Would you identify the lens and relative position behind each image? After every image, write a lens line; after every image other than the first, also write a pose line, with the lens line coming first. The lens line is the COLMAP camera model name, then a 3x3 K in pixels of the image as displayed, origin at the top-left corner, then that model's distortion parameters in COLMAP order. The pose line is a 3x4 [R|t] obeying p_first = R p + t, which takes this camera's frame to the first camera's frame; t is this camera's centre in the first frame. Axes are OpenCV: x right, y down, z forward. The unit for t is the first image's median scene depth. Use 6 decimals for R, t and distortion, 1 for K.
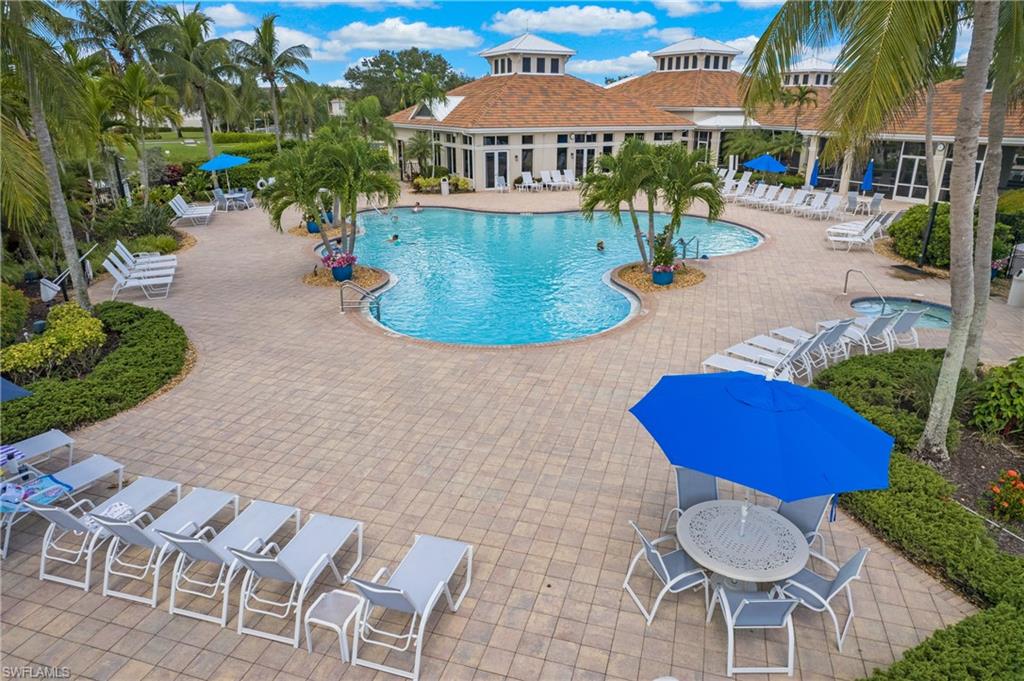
lens RADIAL K [[667.4, 0, 512.5], [0, 667.4, 340.6], [0, 0, 1]] dist [-0.037972, 0.011211]
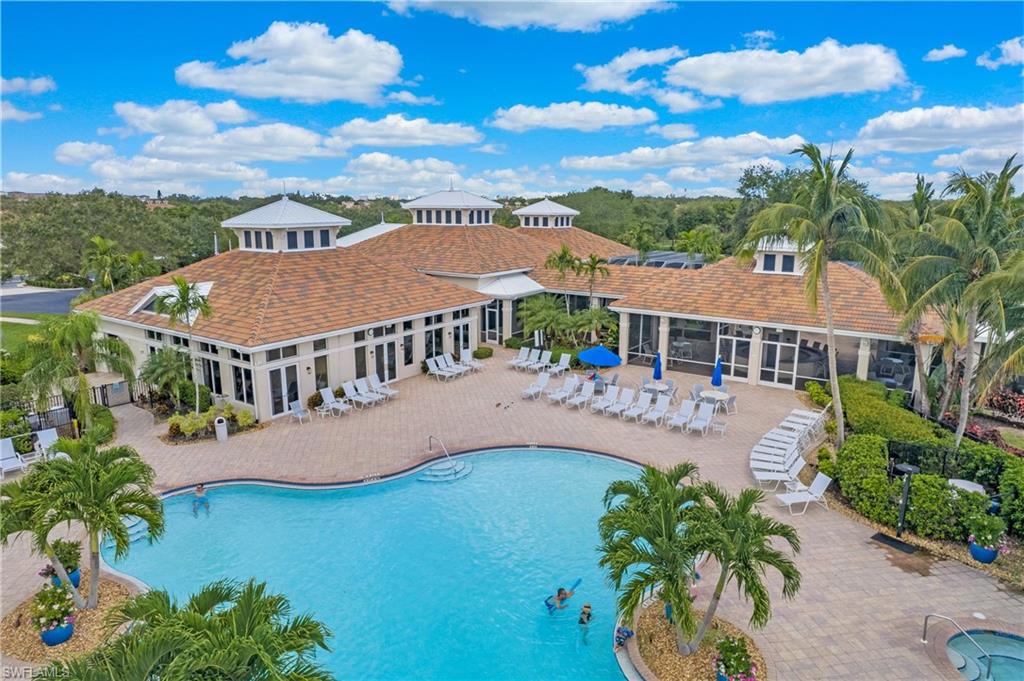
lens RADIAL K [[667.4, 0, 511.8], [0, 667.4, 339.8], [0, 0, 1]] dist [-0.037972, 0.011211]
pose [[0.894477, -0.092400, 0.437462, -0.112652], [0.149939, 0.983747, -0.098794, -0.188791], [-0.421224, 0.153961, 0.893793, 0.194155]]
